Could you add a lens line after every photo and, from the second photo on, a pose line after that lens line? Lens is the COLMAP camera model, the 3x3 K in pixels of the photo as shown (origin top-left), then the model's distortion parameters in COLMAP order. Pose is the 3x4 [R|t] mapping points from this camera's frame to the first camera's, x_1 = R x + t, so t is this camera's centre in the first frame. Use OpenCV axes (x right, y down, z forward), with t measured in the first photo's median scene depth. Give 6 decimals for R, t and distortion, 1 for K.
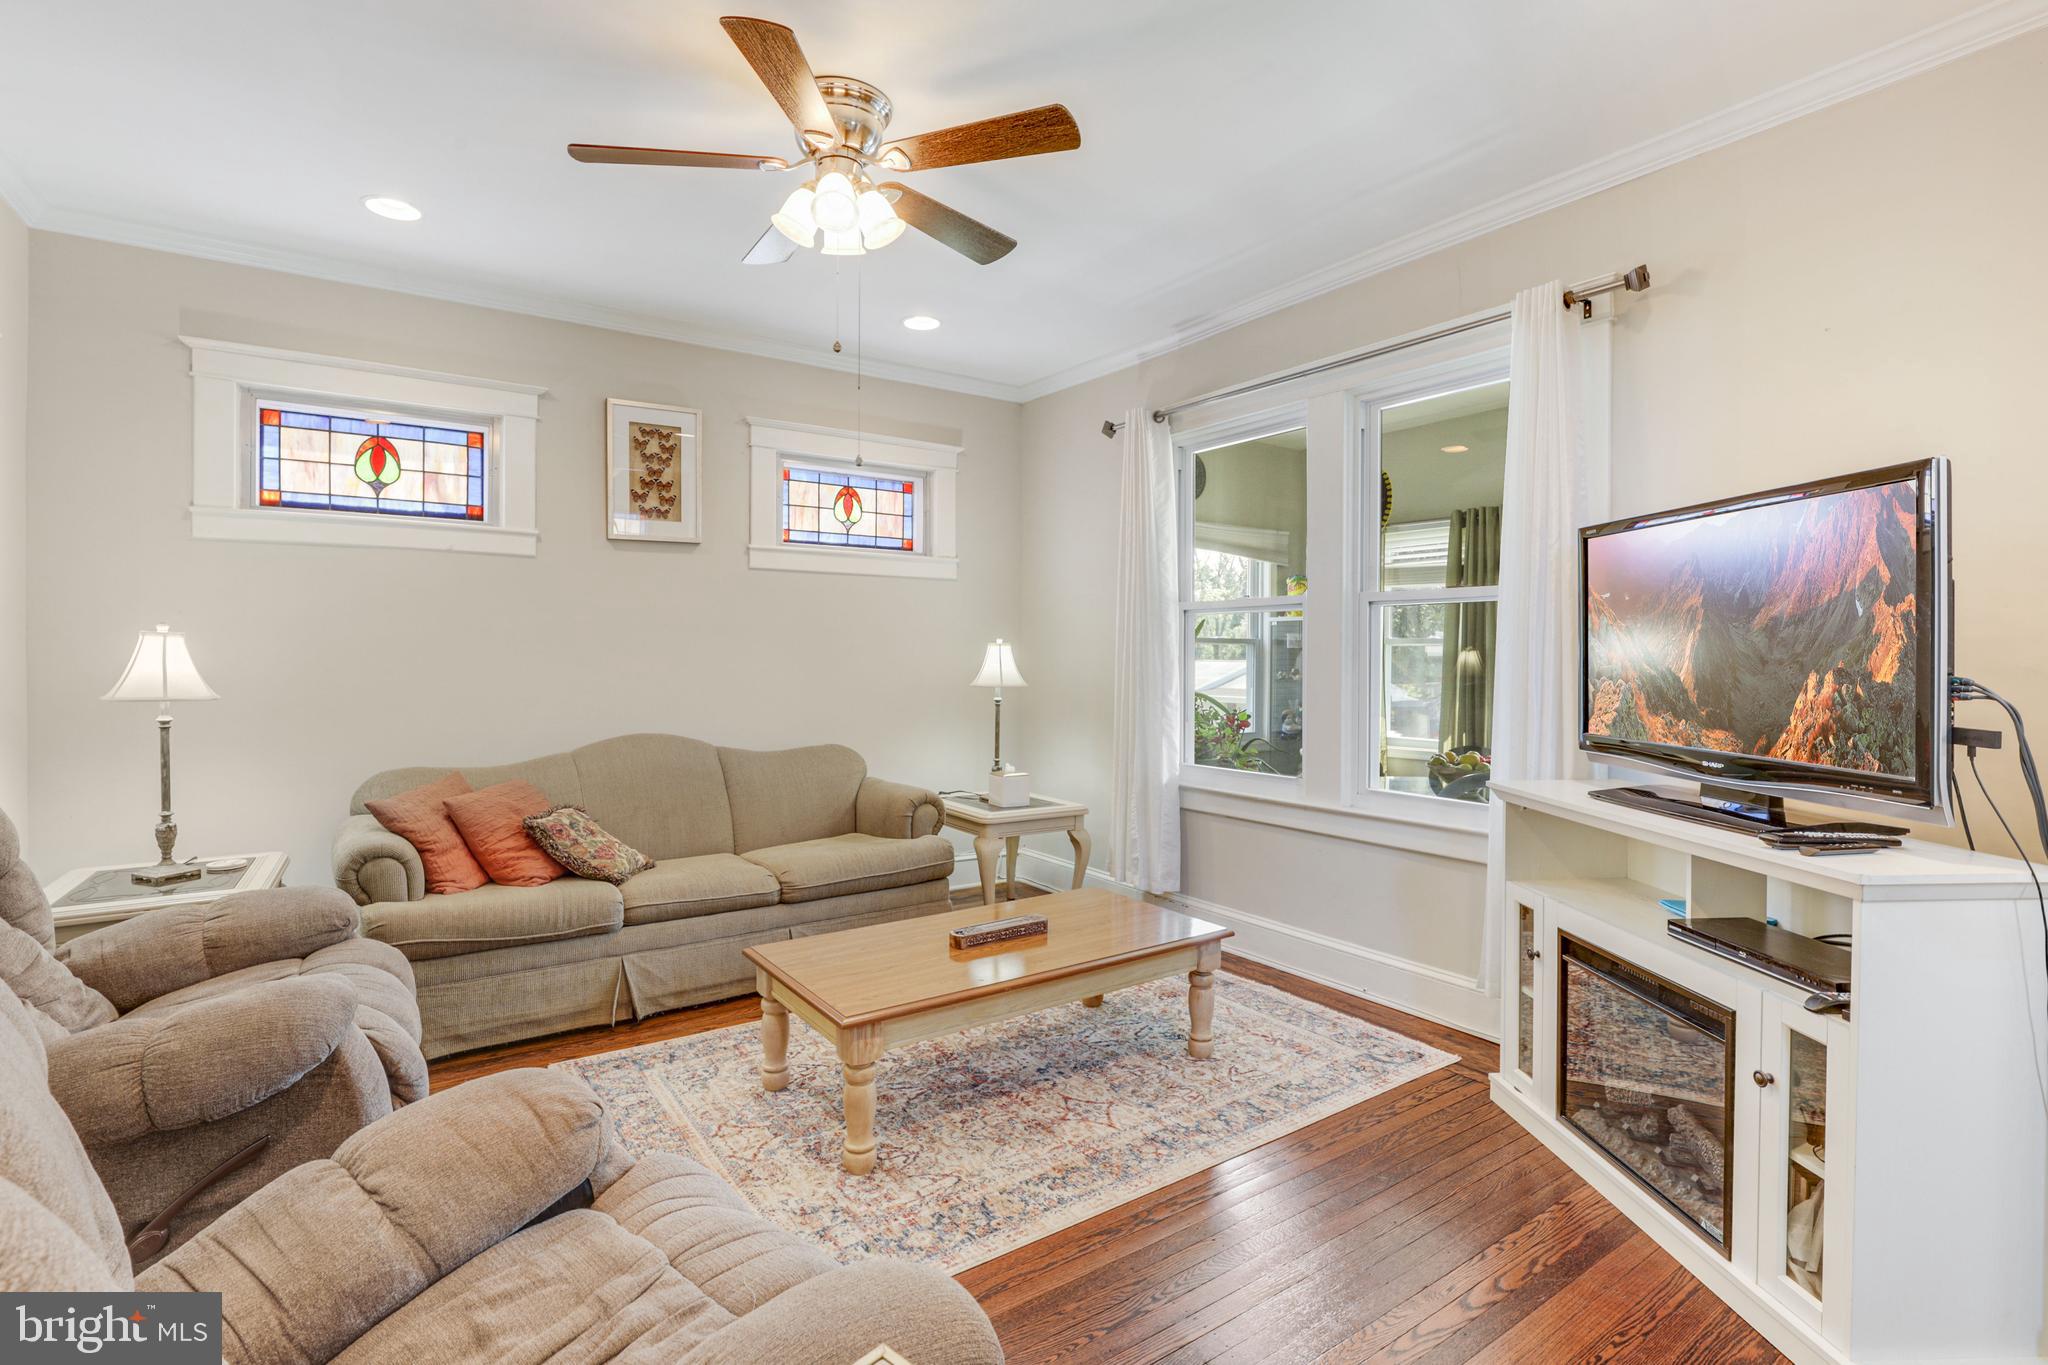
lens RADIAL K [[967.2, 0, 1019.8], [0, 967.2, 669.4], [0, 0, 1]] dist [-0.015498, 0.000938]
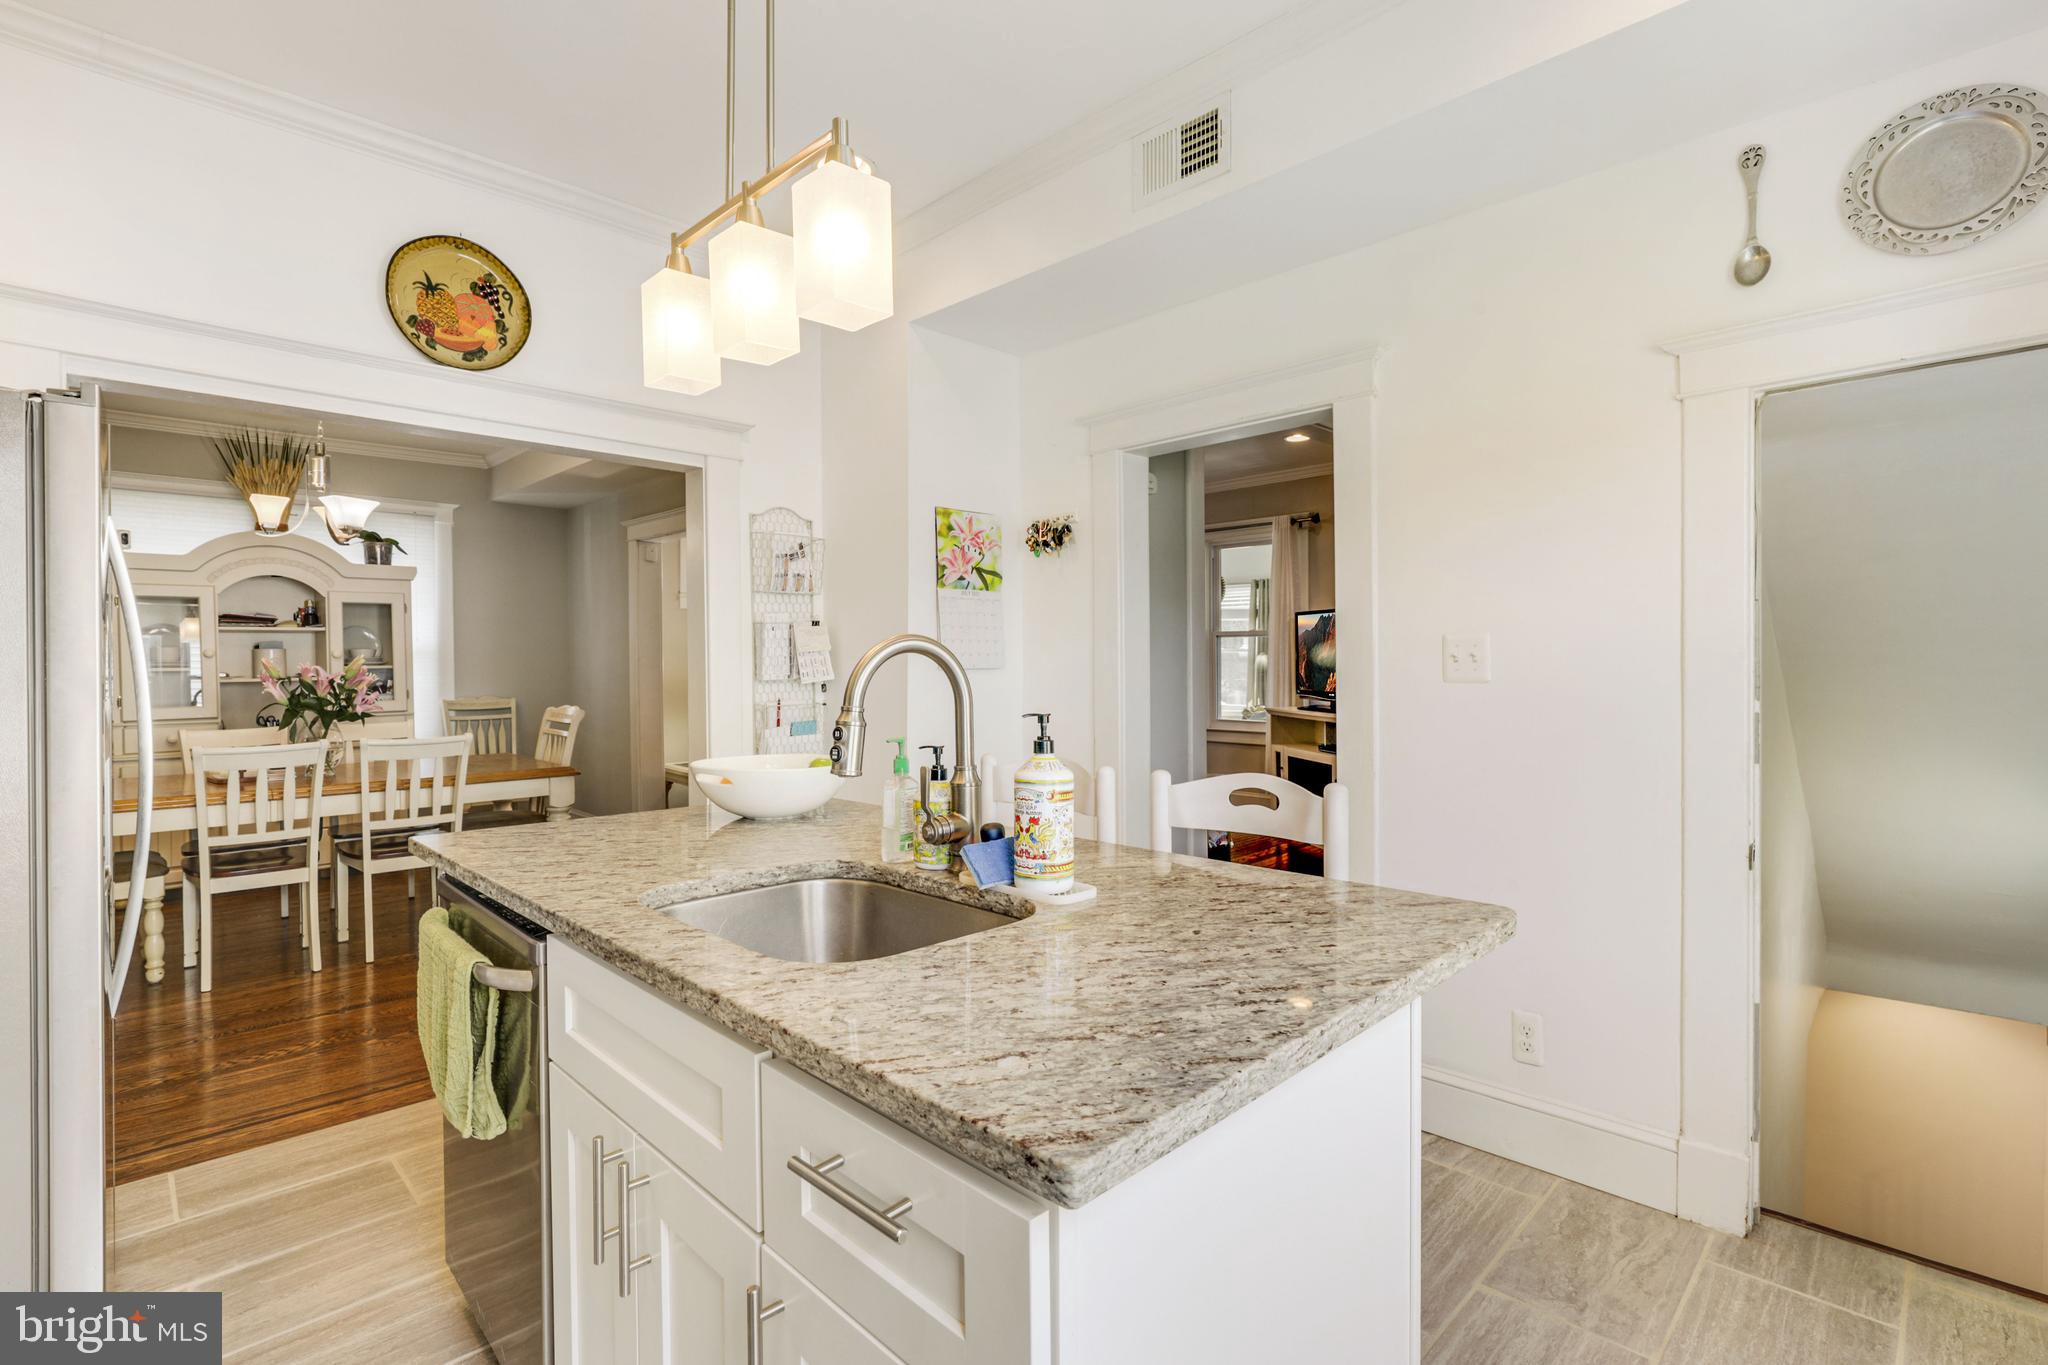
lens RADIAL K [[950.2, 0, 1016.1], [0, 950.2, 668.5], [0, 0, 1]] dist [-0.014539, 0.005042]
pose [[0.984815, -0.011943, 0.173195, -0.443867], [0.012094, 0.999927, 0.000184, 0.000610], [-0.173184, 0.001913, 0.984888, -1.009975]]
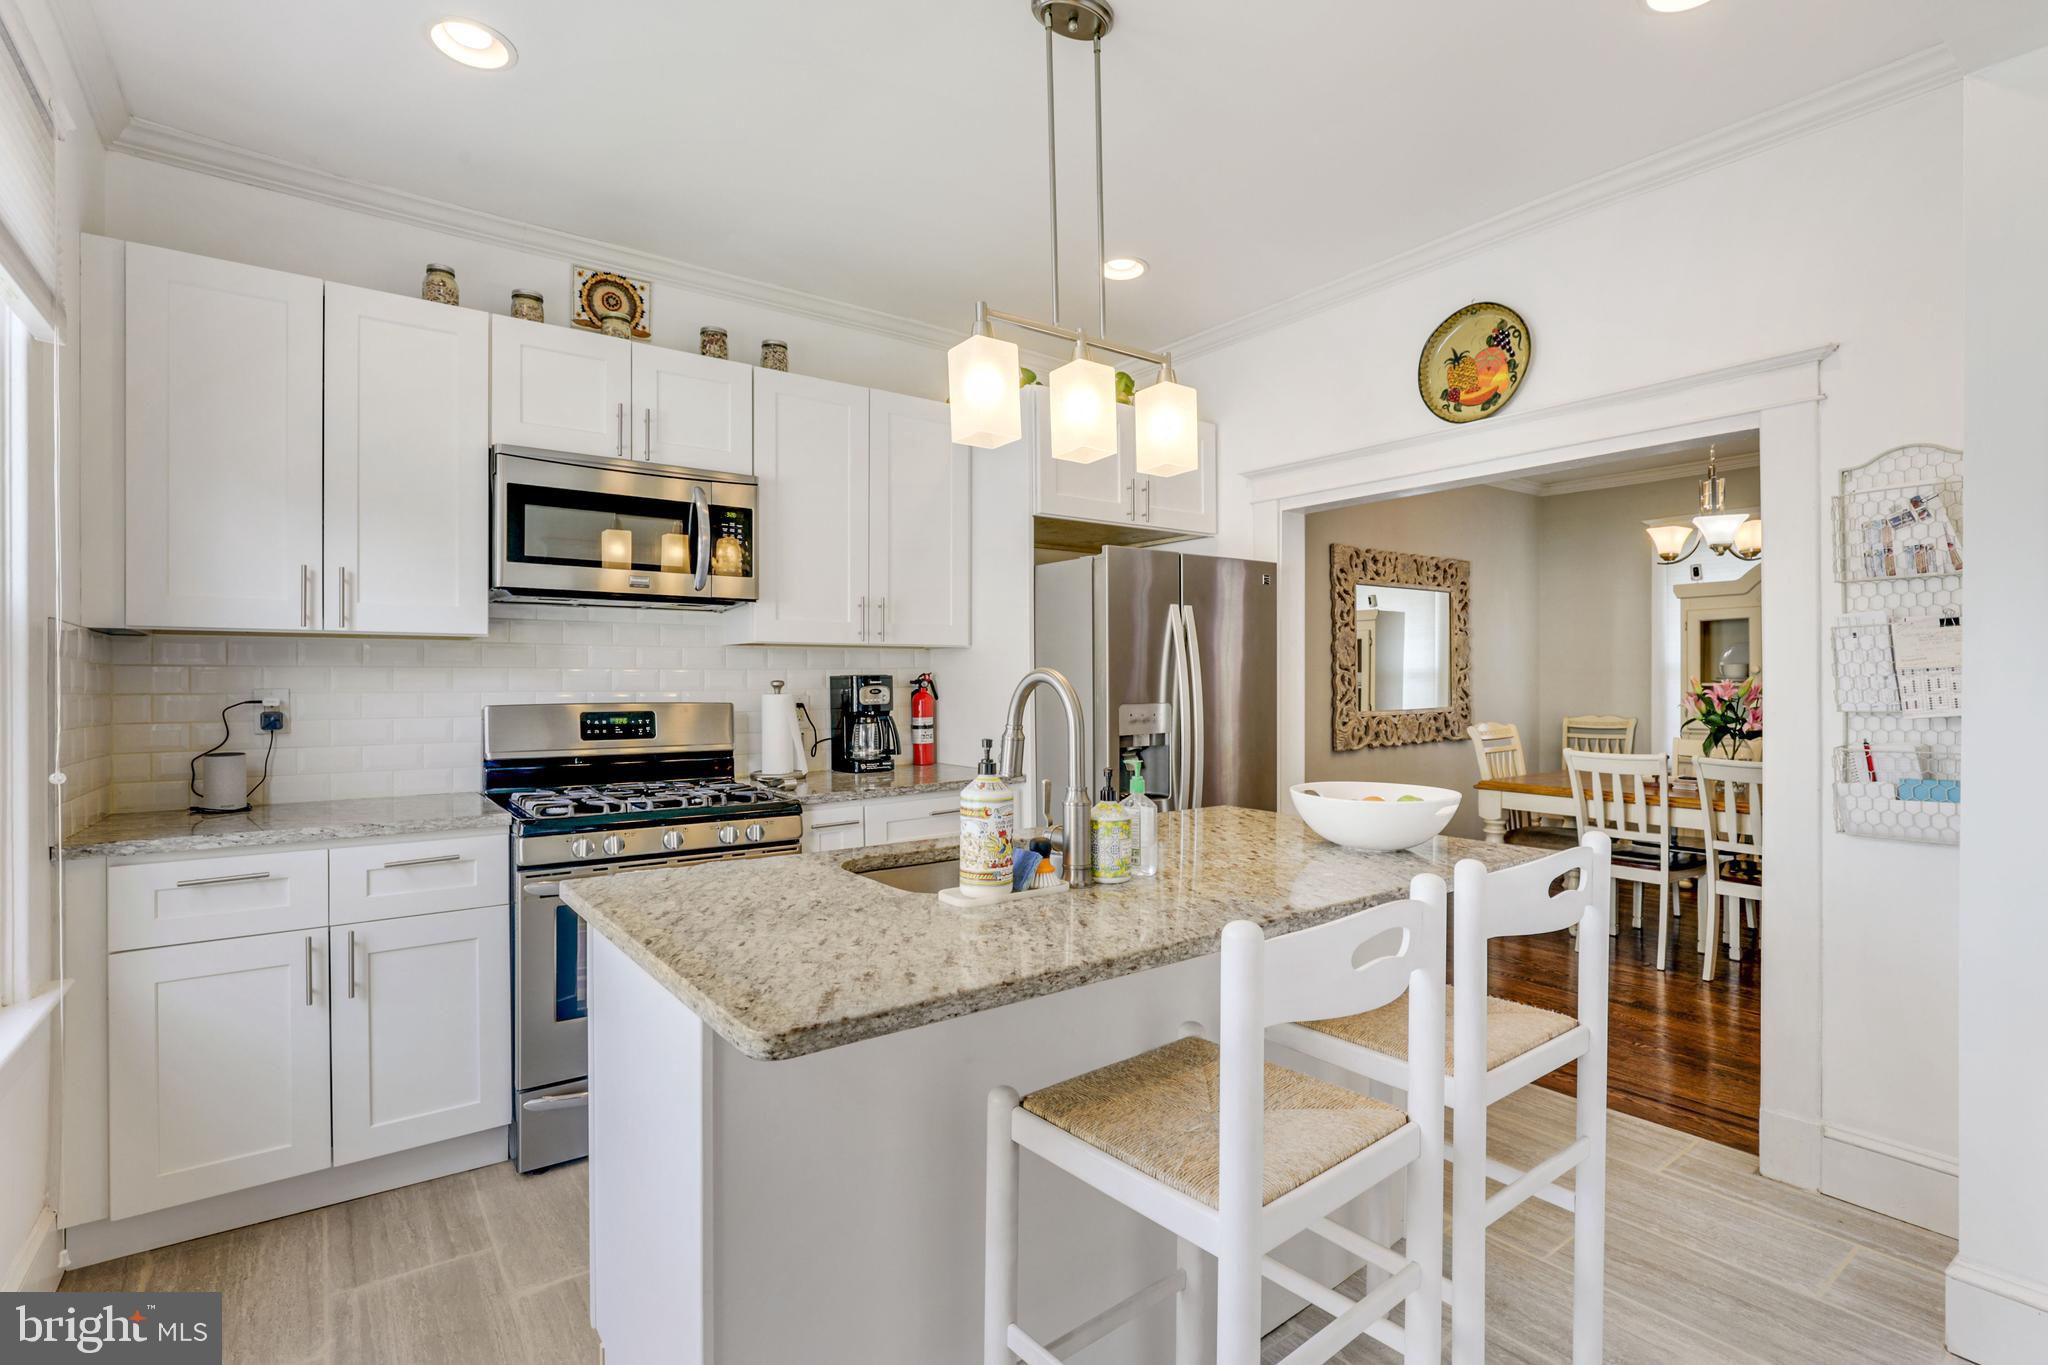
lens RADIAL K [[967.2, 0, 1040.8], [0, 967.2, 675.3], [0, 0, 1]] dist [-0.015498, 0.000938]
pose [[0.044246, -0.011295, -0.998957, 0.054619], [-0.005060, 0.999921, -0.011530, -0.004077], [0.999008, 0.005565, 0.044185, -0.642804]]
